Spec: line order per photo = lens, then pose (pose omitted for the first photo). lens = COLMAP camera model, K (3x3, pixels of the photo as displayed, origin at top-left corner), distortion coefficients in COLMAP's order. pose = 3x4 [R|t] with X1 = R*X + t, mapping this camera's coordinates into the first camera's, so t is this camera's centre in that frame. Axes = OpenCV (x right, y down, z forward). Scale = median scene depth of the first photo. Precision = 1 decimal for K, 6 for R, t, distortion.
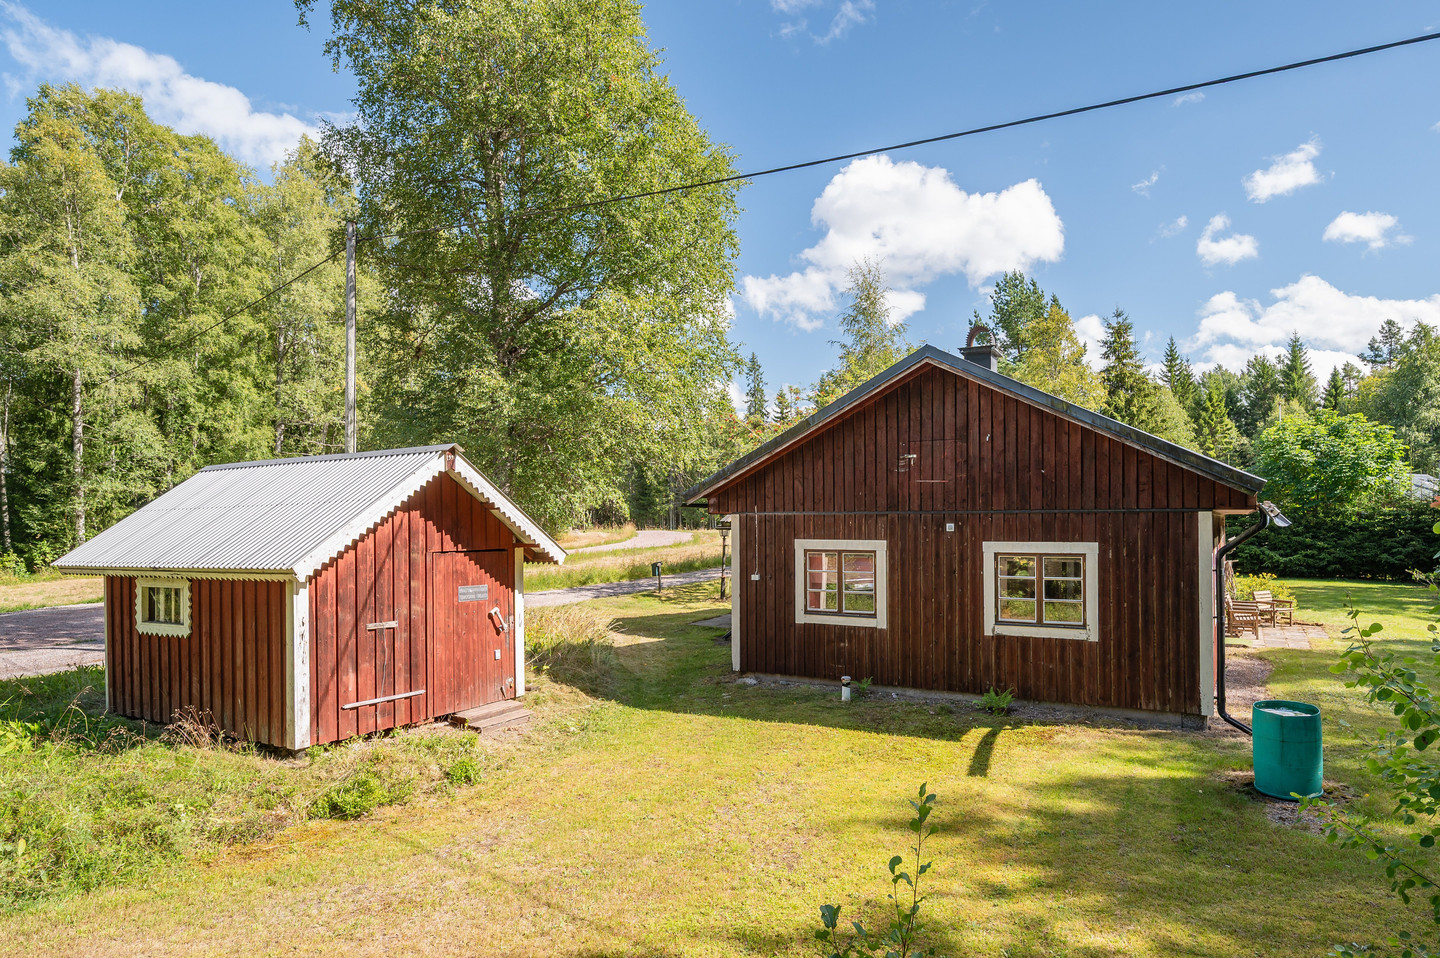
lens RADIAL K [[878.5, 0, 755.4], [0, 878.5, 553.8], [0, 0, 1]] dist [0.004576, 0.002668]
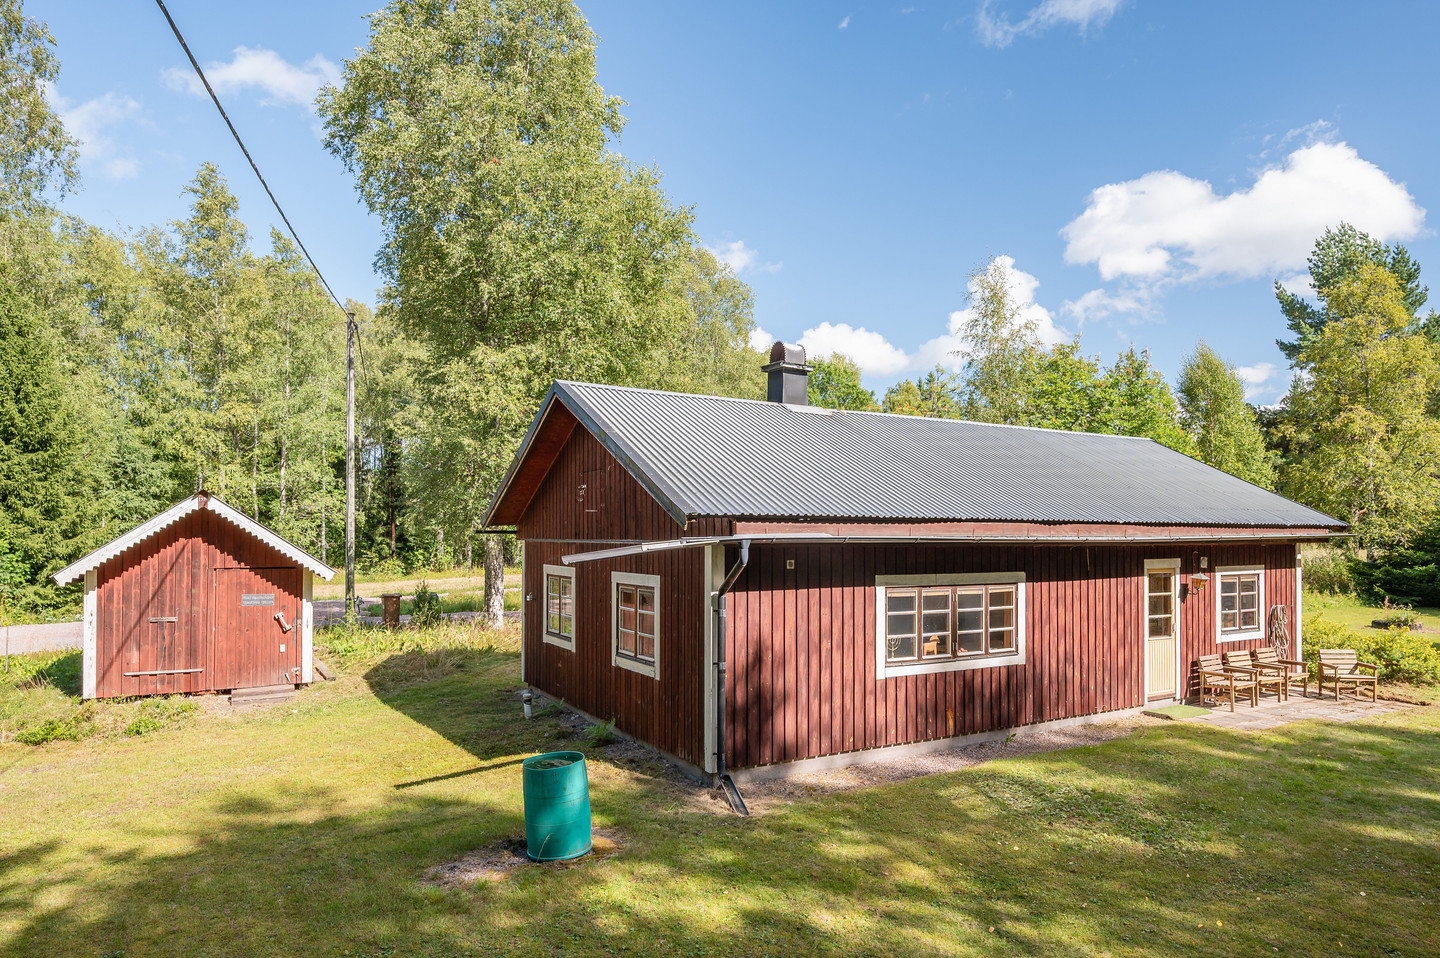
lens RADIAL K [[878.5, 0, 755.4], [0, 878.5, 553.8], [0, 0, 1]] dist [0.004576, 0.002668]
pose [[0.858901, 0.015874, -0.511896, 0.407367], [-0.026700, 0.999548, -0.013804, -0.010788], [0.511445, 0.025524, 0.858937, 0.099876]]
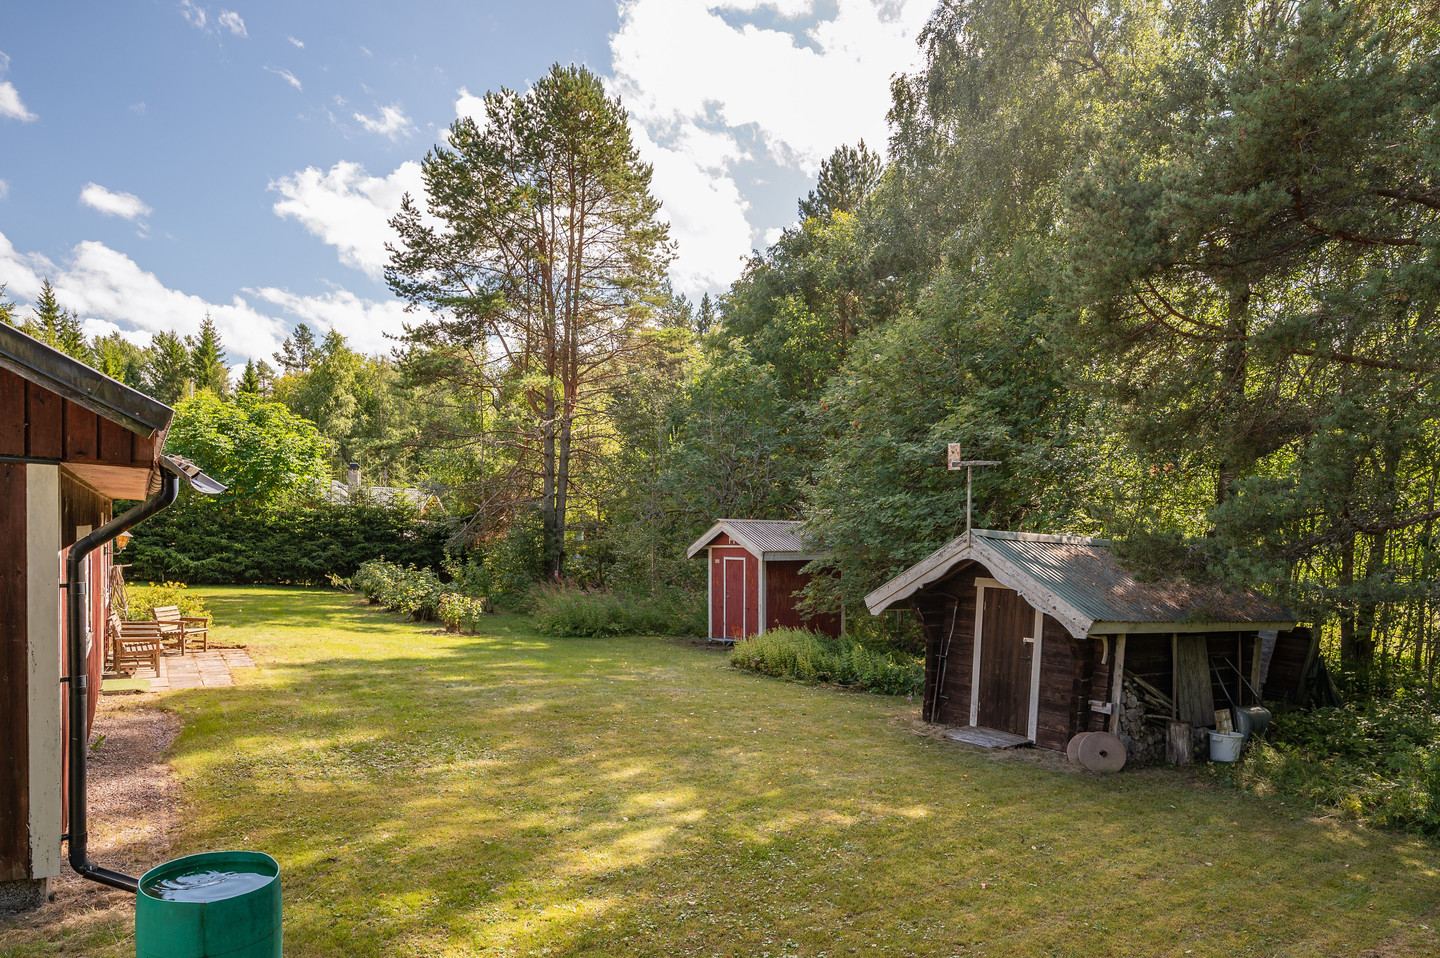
lens RADIAL K [[878.5, 0, 755.4], [0, 878.5, 553.8], [0, 0, 1]] dist [0.004576, 0.002668]
pose [[0.443616, 0.013508, 0.896115, 0.099910], [-0.009752, 0.999900, -0.010244, 0.000613], [-0.896164, -0.004195, 0.443703, 0.173532]]
